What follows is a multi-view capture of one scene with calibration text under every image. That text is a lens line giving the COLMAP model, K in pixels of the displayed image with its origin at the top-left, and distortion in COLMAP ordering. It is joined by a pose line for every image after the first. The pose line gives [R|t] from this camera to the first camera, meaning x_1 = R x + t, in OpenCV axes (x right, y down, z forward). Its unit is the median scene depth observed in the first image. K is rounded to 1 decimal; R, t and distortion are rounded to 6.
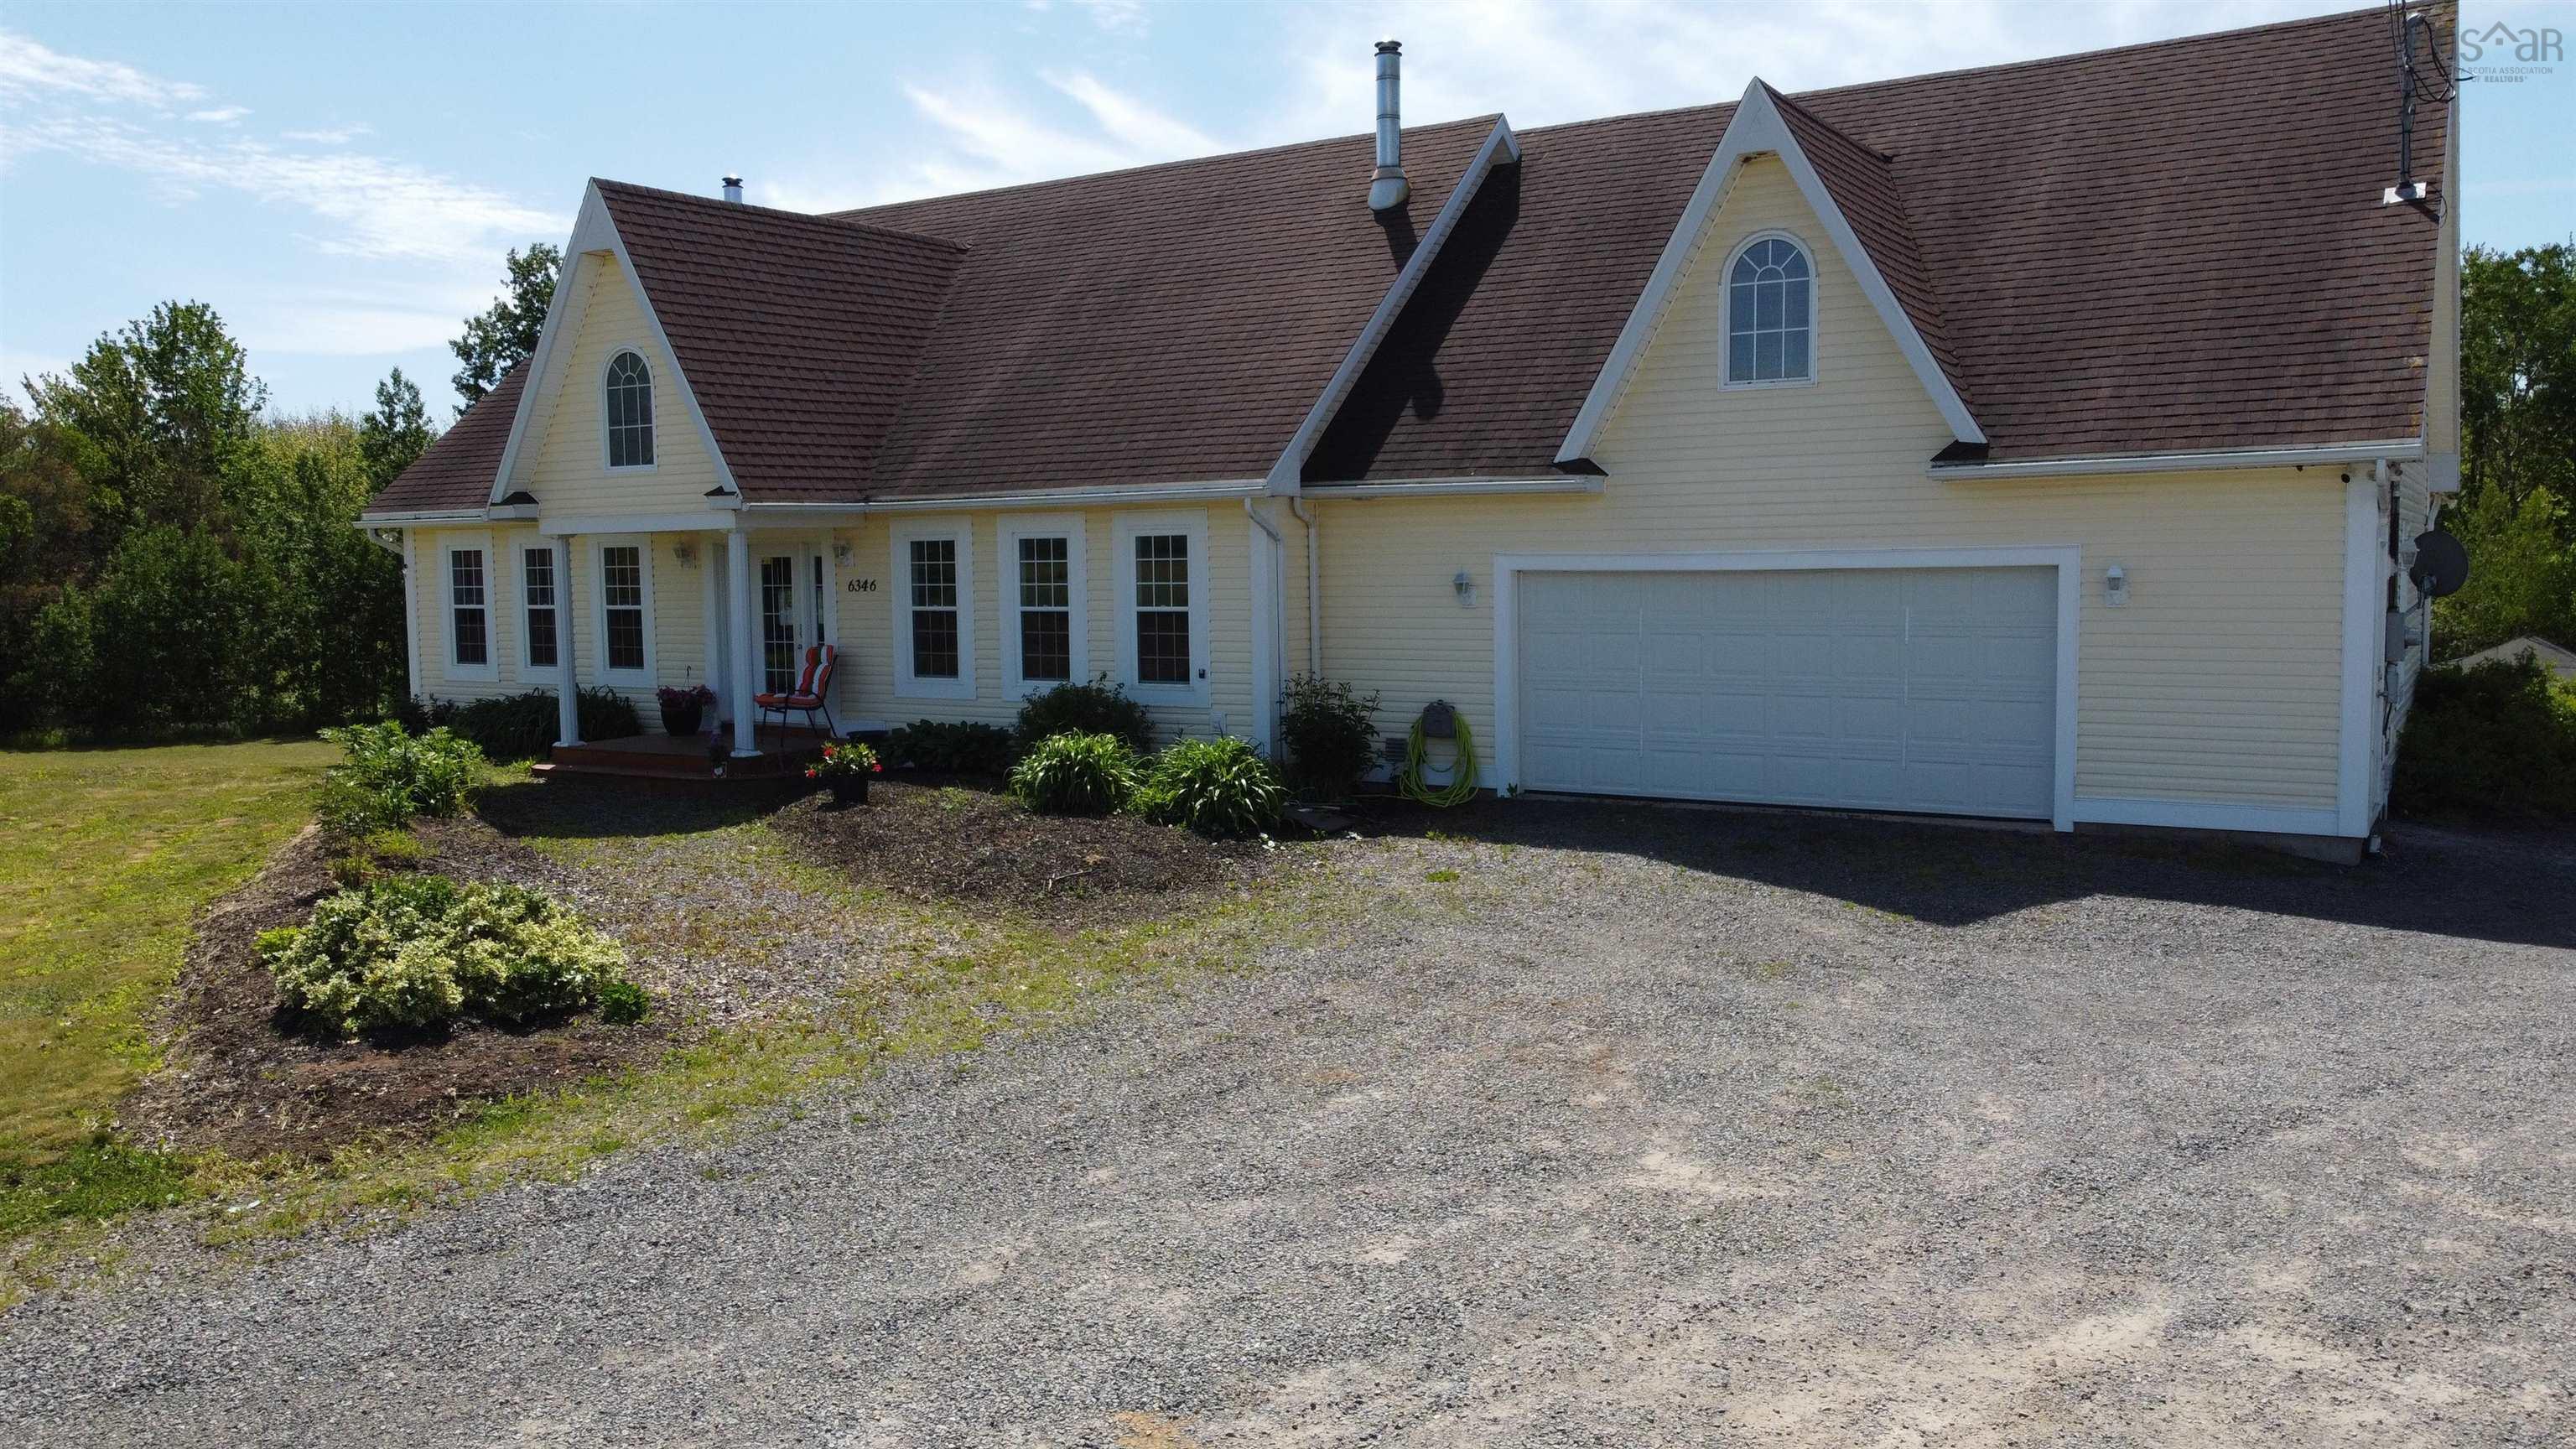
lens RADIAL K [[1913.6, 0, 1288.0], [0, 1913.6, 724.5], [0, 0, 1]] dist [-0.005494, -0.005528]
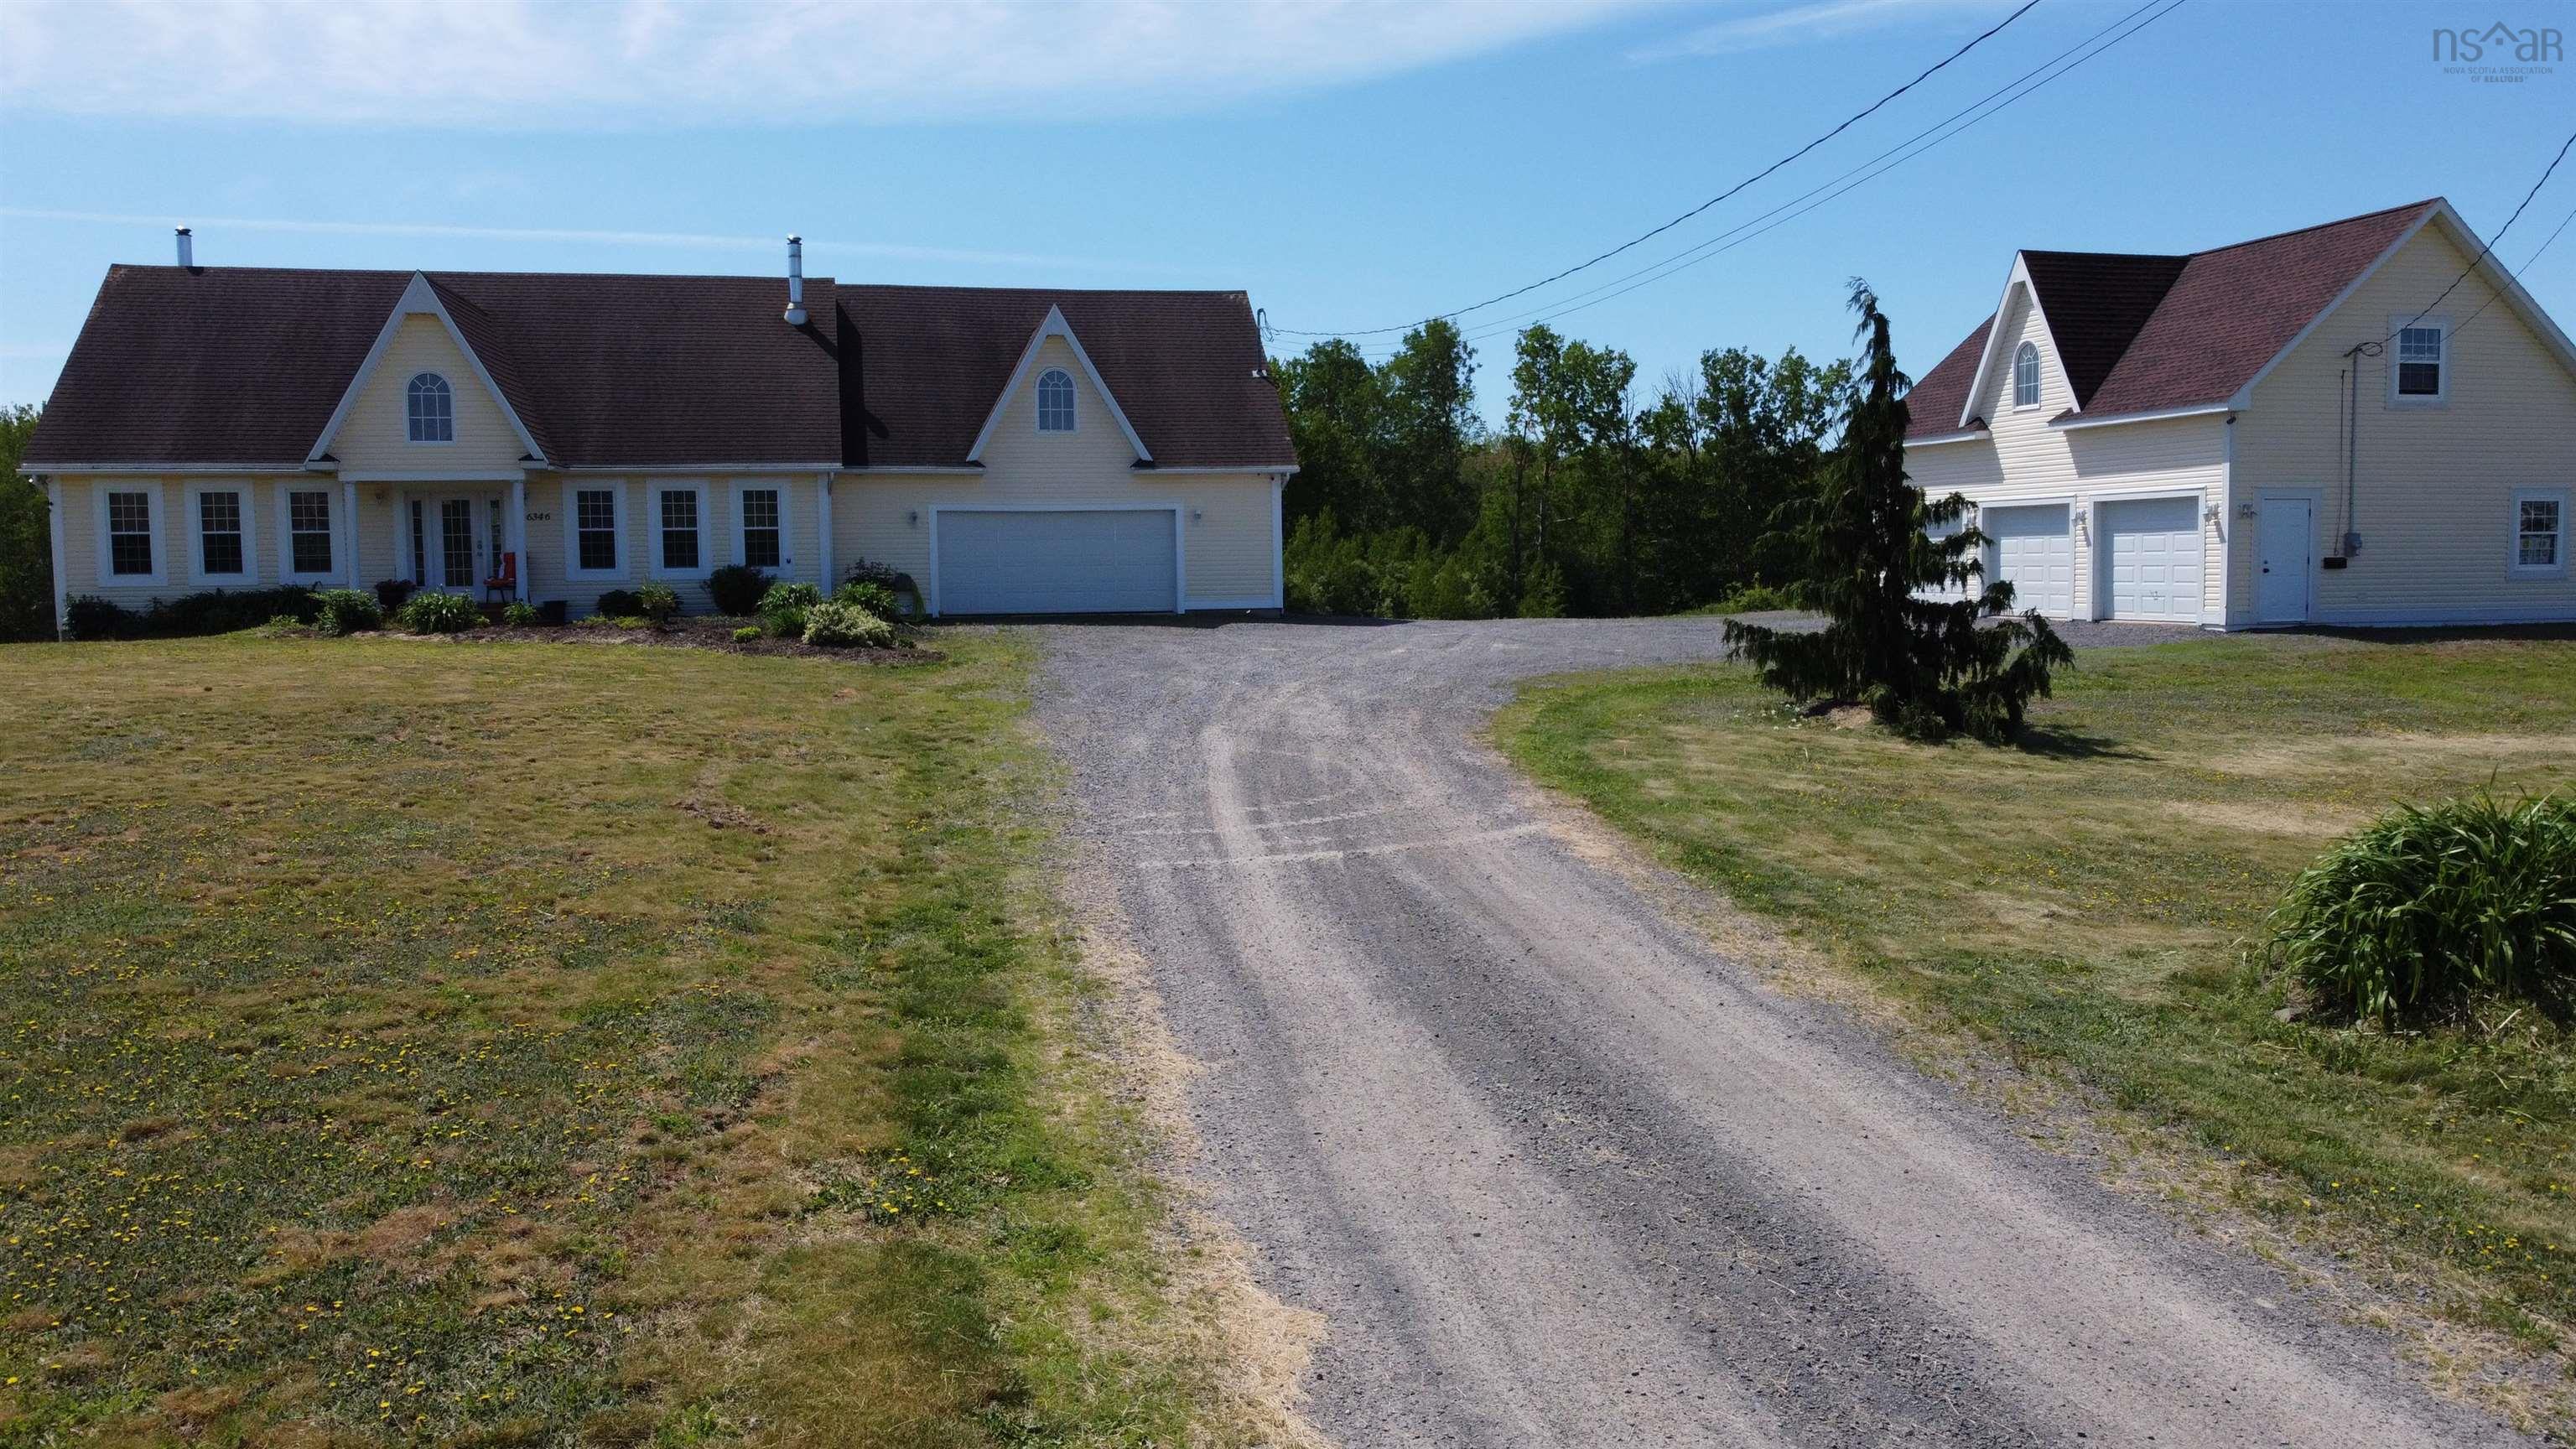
lens RADIAL K [[1913.6, 0, 1288.0], [0, 1913.6, 724.5], [0, 0, 1]] dist [-0.005494, -0.005528]
pose [[0.719573, -0.050943, 0.692546, -1.041826], [0.062026, 0.998034, 0.008969, 0.155341], [-0.691641, 0.036502, 0.721318, -0.770479]]
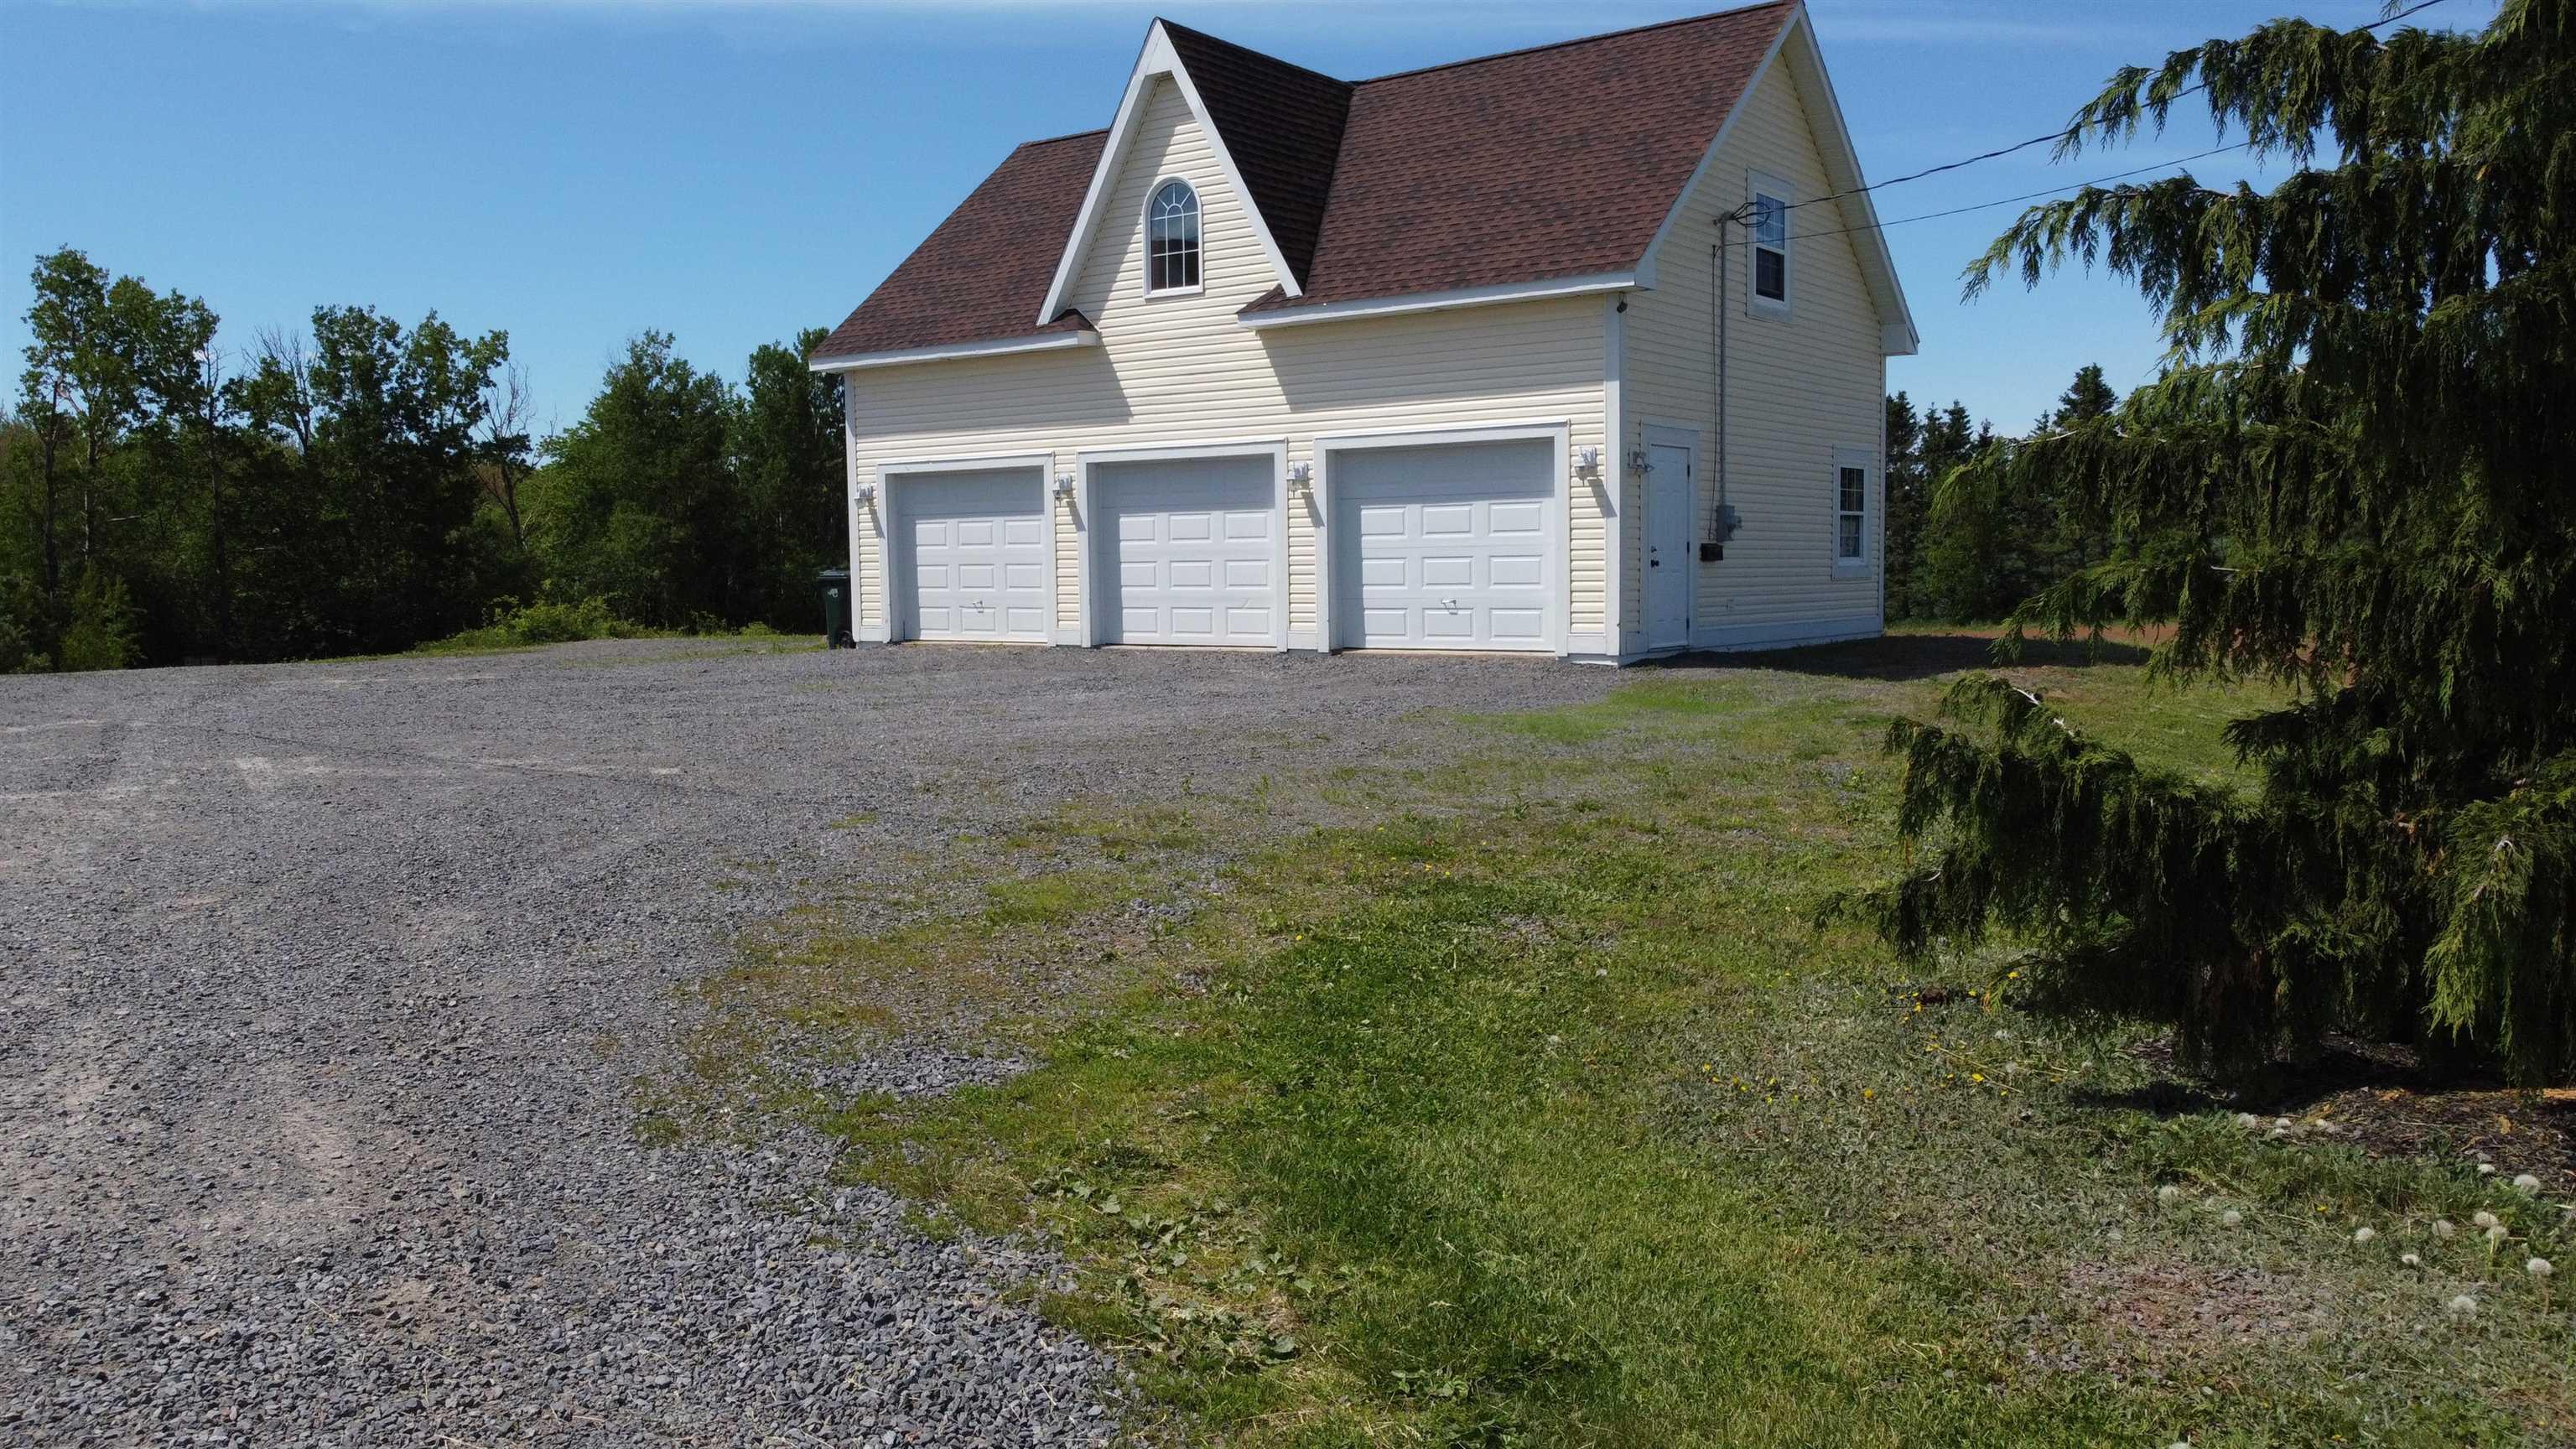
lens RADIAL K [[1913.6, 0, 1288.0], [0, 1913.6, 724.5], [0, 0, 1]] dist [-0.005494, -0.005528]
pose [[0.098649, -0.068525, 0.992760, -0.811295], [0.098762, 0.993375, 0.058753, 0.136774], [-0.990209, 0.092251, 0.104763, -0.554182]]
